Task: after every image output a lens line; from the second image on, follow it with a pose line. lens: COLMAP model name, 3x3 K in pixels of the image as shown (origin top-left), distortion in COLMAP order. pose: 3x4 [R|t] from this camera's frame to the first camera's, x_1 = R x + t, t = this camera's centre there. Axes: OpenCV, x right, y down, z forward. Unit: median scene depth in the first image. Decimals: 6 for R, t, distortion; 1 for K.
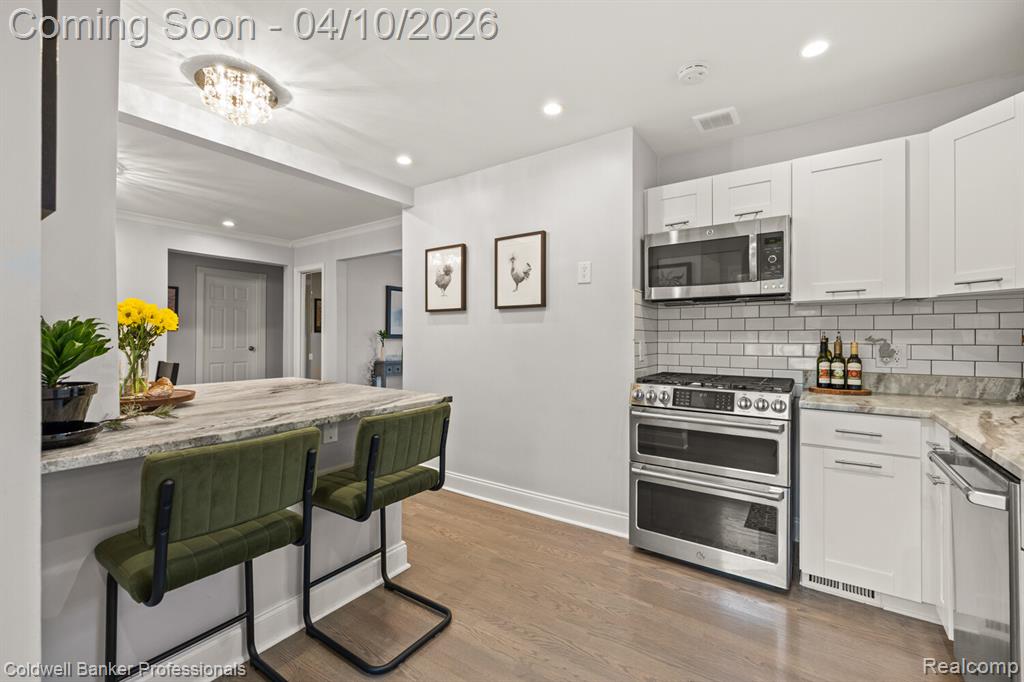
lens RADIAL K [[431.4, 0, 508.6], [0, 431.4, 335.8], [0, 0, 1]] dist [0.000938, 0.000173]
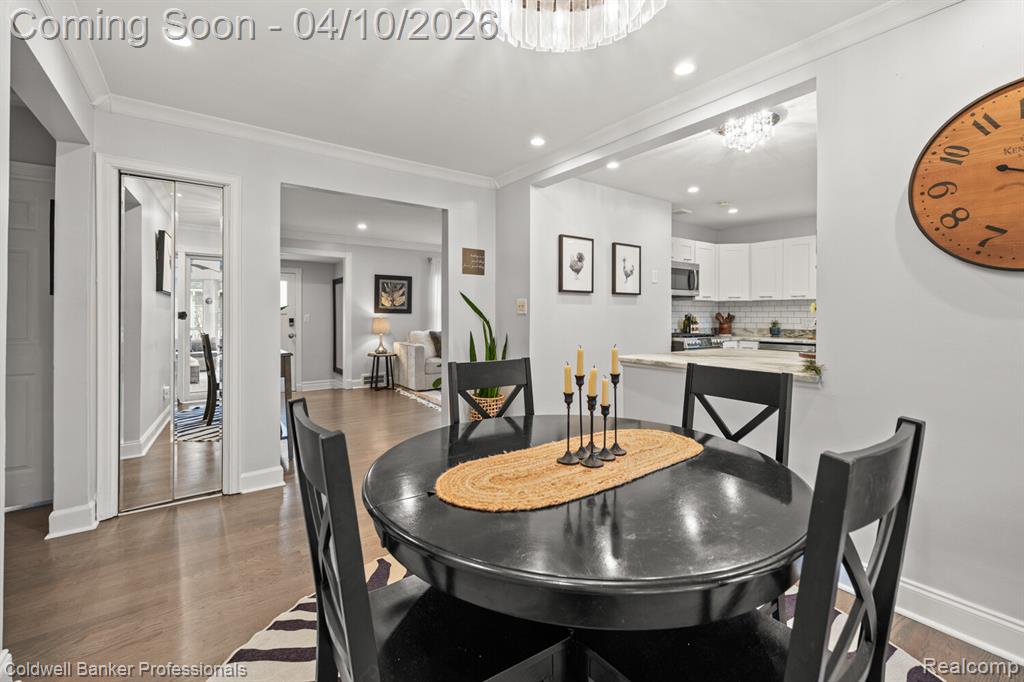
lens RADIAL K [[431.4, 0, 497.9], [0, 431.4, 314.0], [0, 0, 1]] dist [0.000938, 0.000173]
pose [[0.332472, 0.000435, 0.943113, -1.478467], [-0.002784, 0.999996, 0.000520, 0.001119], [-0.943109, -0.002799, 0.332472, 0.919381]]
